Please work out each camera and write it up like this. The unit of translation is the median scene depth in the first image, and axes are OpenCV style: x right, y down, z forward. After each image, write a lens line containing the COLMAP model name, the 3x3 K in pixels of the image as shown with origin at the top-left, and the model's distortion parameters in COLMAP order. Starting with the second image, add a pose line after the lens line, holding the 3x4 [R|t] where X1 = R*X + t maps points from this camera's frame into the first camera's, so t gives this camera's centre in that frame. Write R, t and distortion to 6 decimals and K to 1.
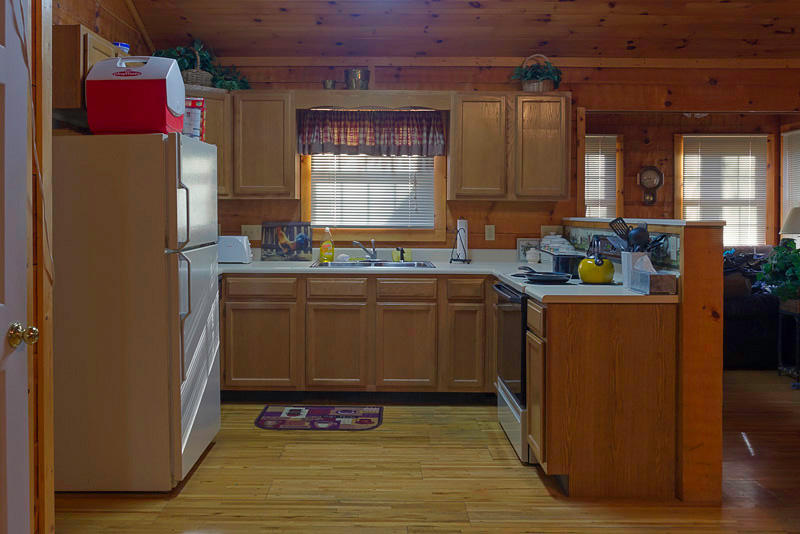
lens RADIAL K [[722.1, 0, 398.1], [0, 722.1, 261.8], [0, 0, 1]] dist [-0.021958, 0.009007]
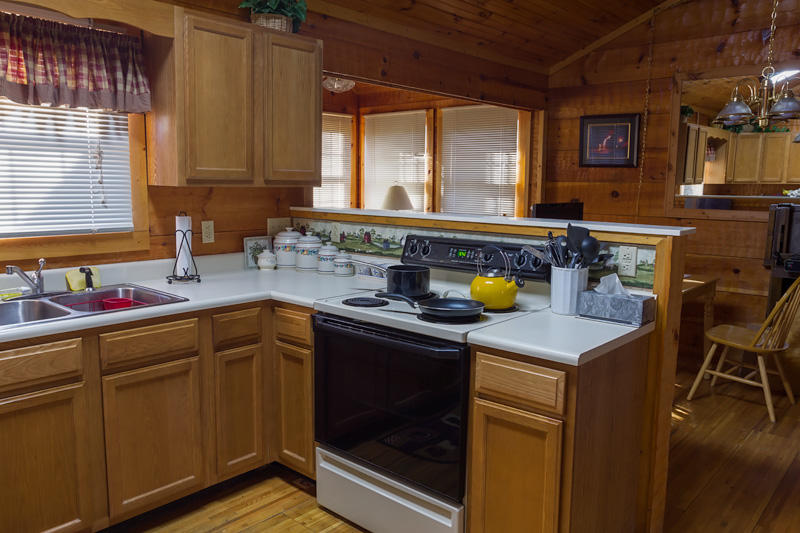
lens RADIAL K [[613.1, 0, 394.6], [0, 613.1, 284.6], [0, 0, 1]] dist [-0.010027, 0.006673]
pose [[0.678291, -0.117974, 0.725261, -0.194324], [0.038843, 0.991404, 0.124938, -0.059499], [-0.733766, -0.056572, 0.677043, 0.485177]]
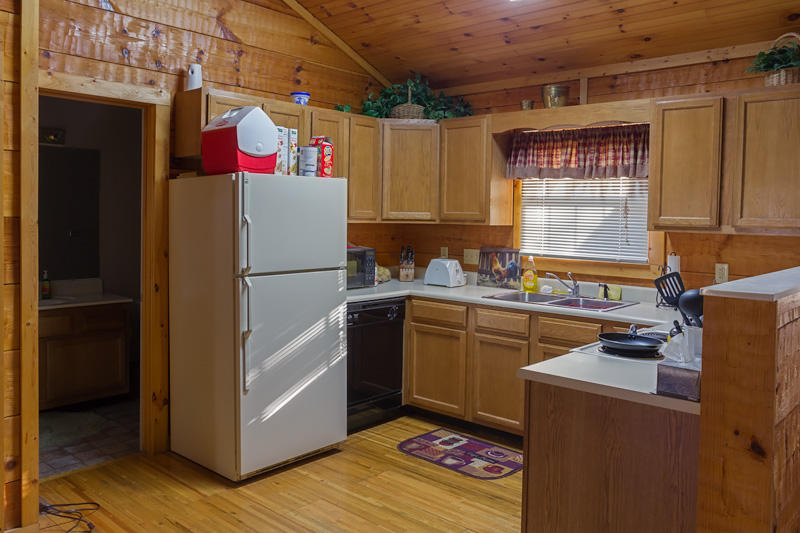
lens RADIAL K [[663.0, 0, 400.1], [0, 663.0, 268.1], [0, 0, 1]] dist [-0.017174, 0.008073]
pose [[0.733661, 0.066000, -0.676303, 0.370080], [-0.064049, 0.997558, 0.027870, -0.045872], [0.676490, 0.022869, 0.736096, 0.250495]]
